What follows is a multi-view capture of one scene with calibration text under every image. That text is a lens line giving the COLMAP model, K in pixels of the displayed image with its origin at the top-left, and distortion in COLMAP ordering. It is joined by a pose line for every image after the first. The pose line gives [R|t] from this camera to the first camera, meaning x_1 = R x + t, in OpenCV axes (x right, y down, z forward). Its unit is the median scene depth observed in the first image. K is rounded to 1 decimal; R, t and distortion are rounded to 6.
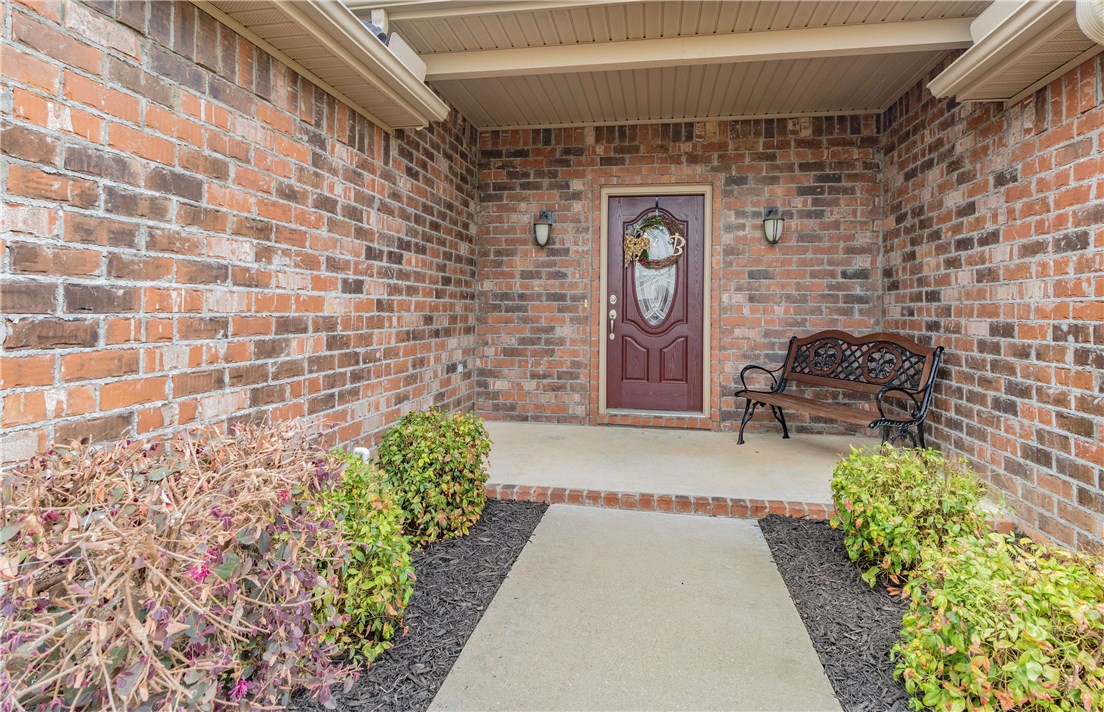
lens RADIAL K [[565.6, 0, 563.4], [0, 565.6, 307.8], [0, 0, 1]] dist [-0.001133, -0.000021]
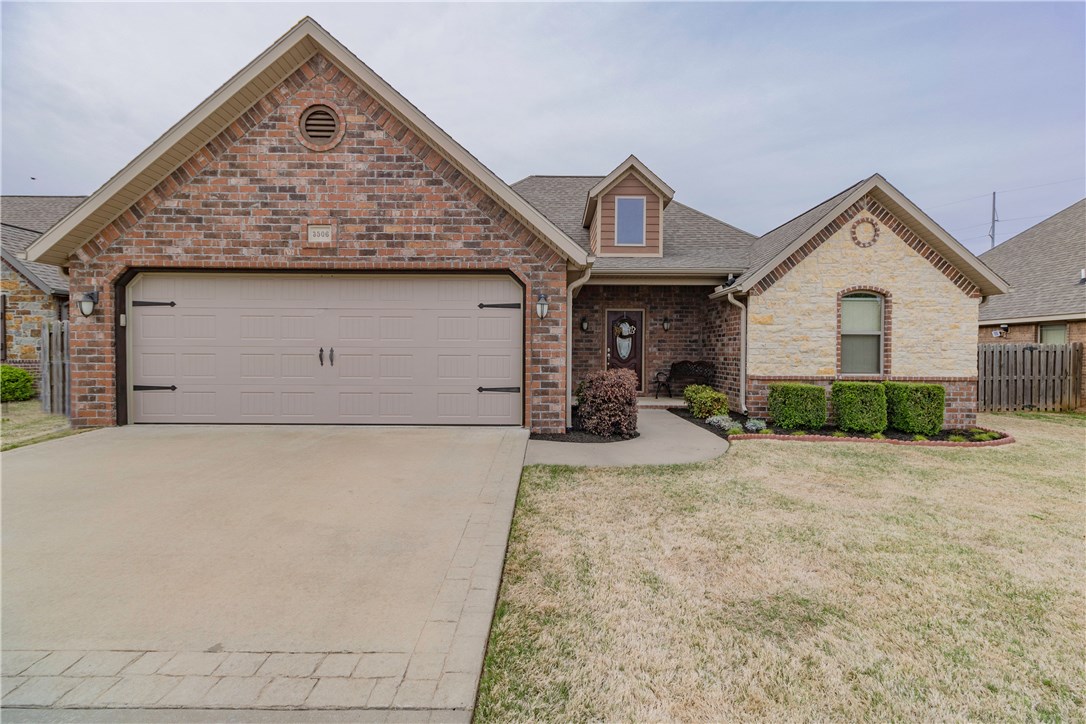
lens RADIAL K [[509.7, 0, 543.7], [0, 509.7, 361.2], [0, 0, 1]] dist [-0.005575, -0.001326]
pose [[0.987532, -0.007761, 0.157225, -0.645943], [0.003842, 0.999675, 0.025219, -0.025259], [-0.157369, -0.024300, 0.987241, -1.445059]]
